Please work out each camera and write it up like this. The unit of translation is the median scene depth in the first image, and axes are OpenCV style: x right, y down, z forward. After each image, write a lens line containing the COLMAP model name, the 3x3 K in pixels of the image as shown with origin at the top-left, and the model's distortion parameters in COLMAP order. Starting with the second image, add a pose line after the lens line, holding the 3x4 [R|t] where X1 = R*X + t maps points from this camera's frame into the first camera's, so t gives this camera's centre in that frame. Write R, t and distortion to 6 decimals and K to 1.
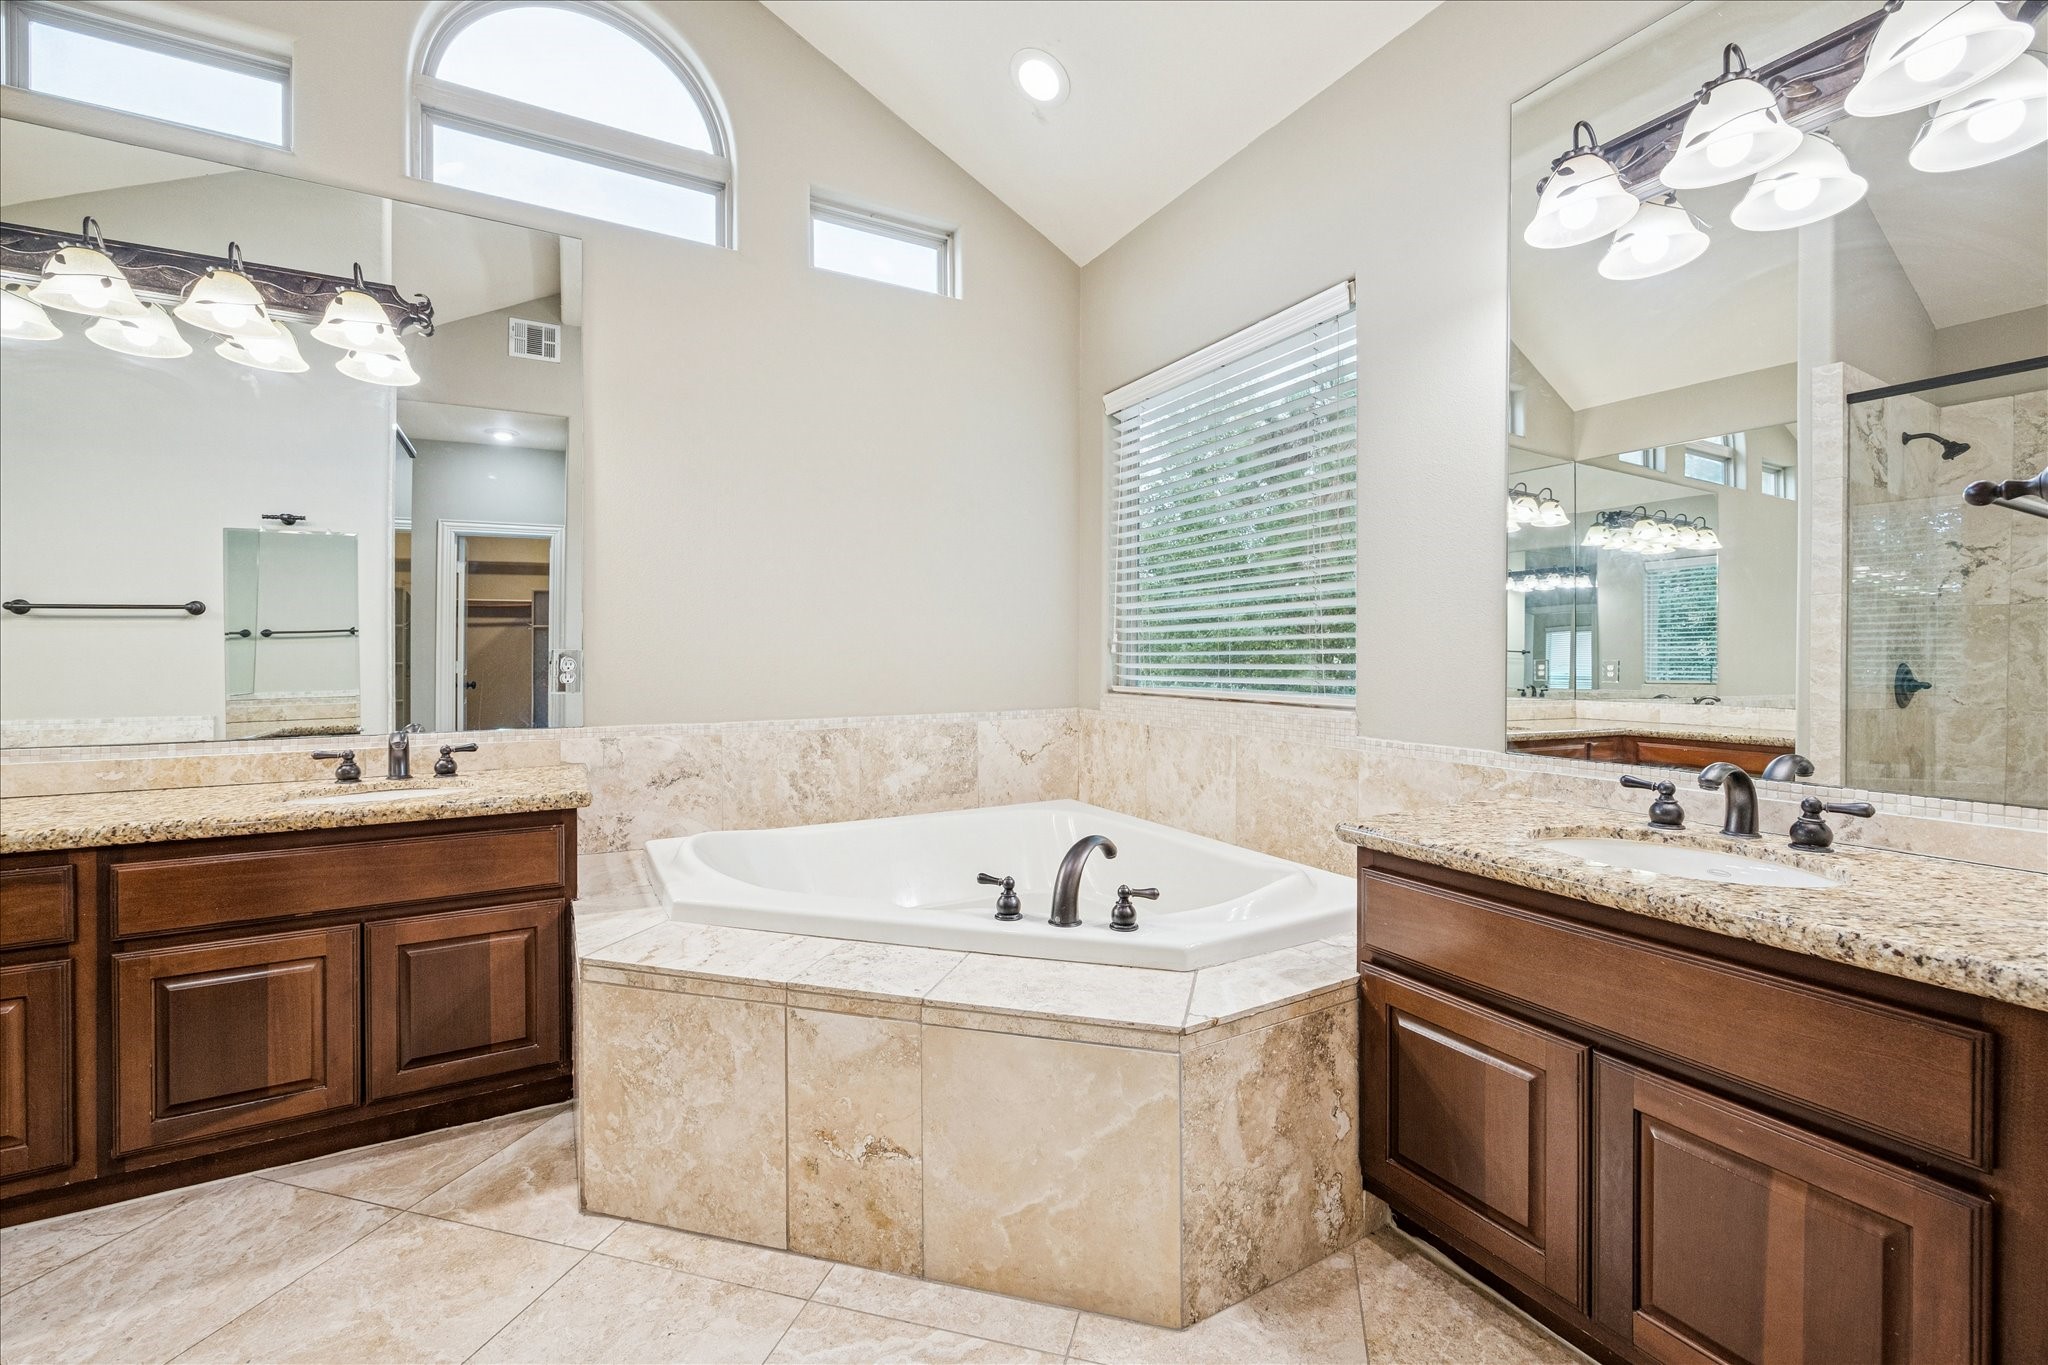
lens RADIAL K [[848.4, 0, 1029.9], [0, 848.4, 673.1], [0, 0, 1]] dist [-0.004235, 0.000250]
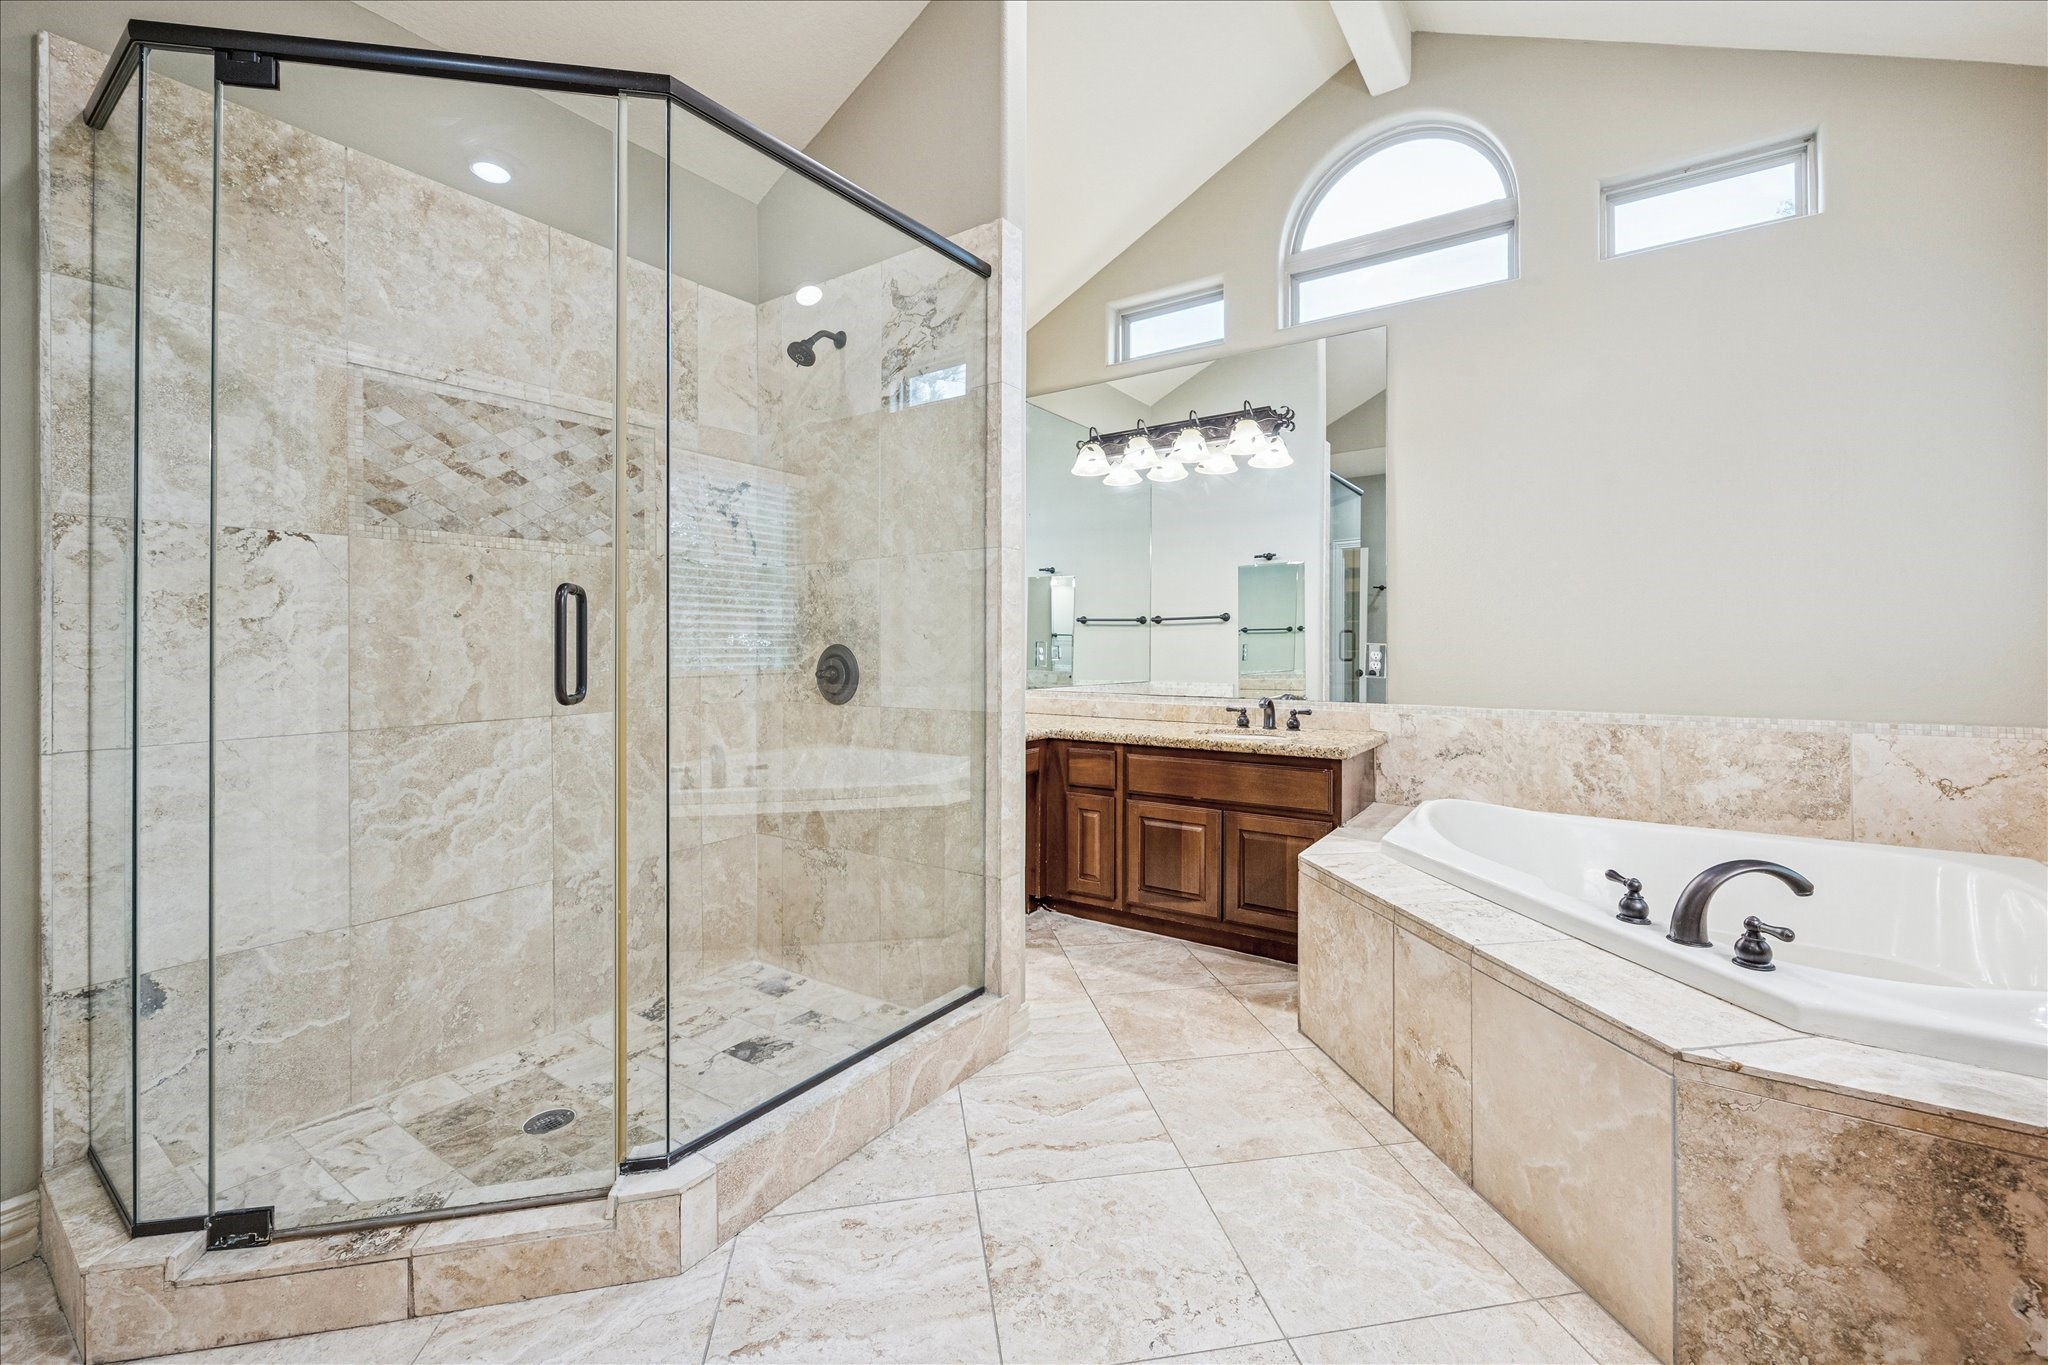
lens RADIAL K [[790.1, 0, 1032.3], [0, 790.1, 673.9], [0, 0, 1]] dist [-0.003153, 0.000127]
pose [[0.445546, 0.033880, -0.894618, 0.459276], [-0.020060, 0.999411, 0.027858, -0.006193], [0.895034, 0.005534, 0.445963, -0.022416]]
